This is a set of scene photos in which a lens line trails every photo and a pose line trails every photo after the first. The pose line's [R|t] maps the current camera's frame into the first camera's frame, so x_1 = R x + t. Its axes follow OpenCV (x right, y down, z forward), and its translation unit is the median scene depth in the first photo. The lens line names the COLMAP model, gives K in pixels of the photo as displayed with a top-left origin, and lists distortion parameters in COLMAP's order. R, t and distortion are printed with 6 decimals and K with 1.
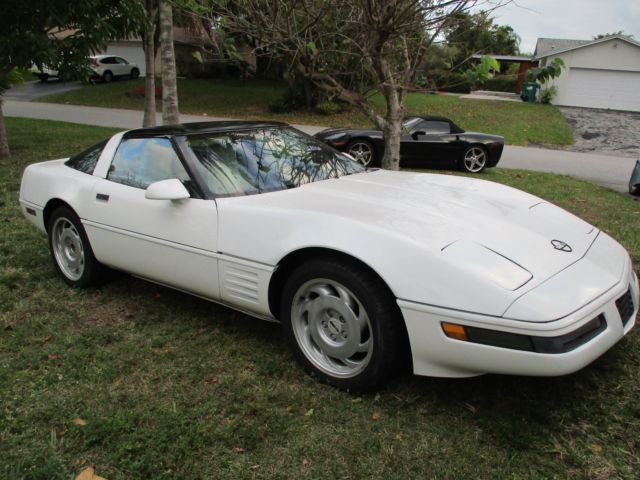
lens RADIAL K [[528.8, 0, 321.7], [0, 528.8, 253.5], [0, 0, 1]] dist [-0.039256, 0.017183]
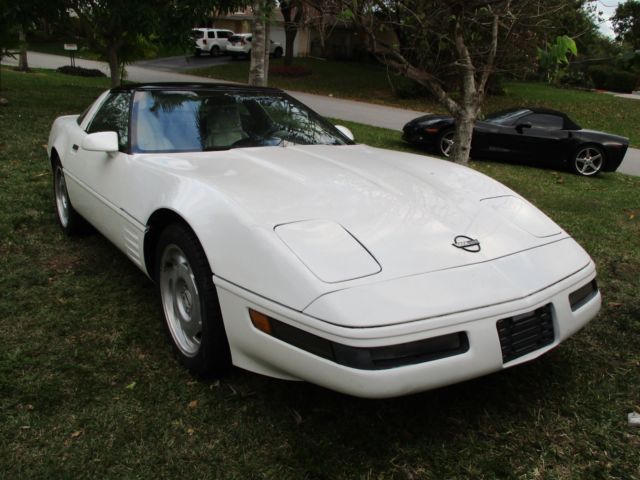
lens RADIAL K [[528.8, 0, 321.7], [0, 528.8, 253.5], [0, 0, 1]] dist [-0.039256, 0.017183]
pose [[0.963293, 0.130910, -0.234371, 0.137211], [-0.125518, 0.991369, 0.037846, -0.000936], [0.237302, -0.007039, 0.971410, 0.054318]]
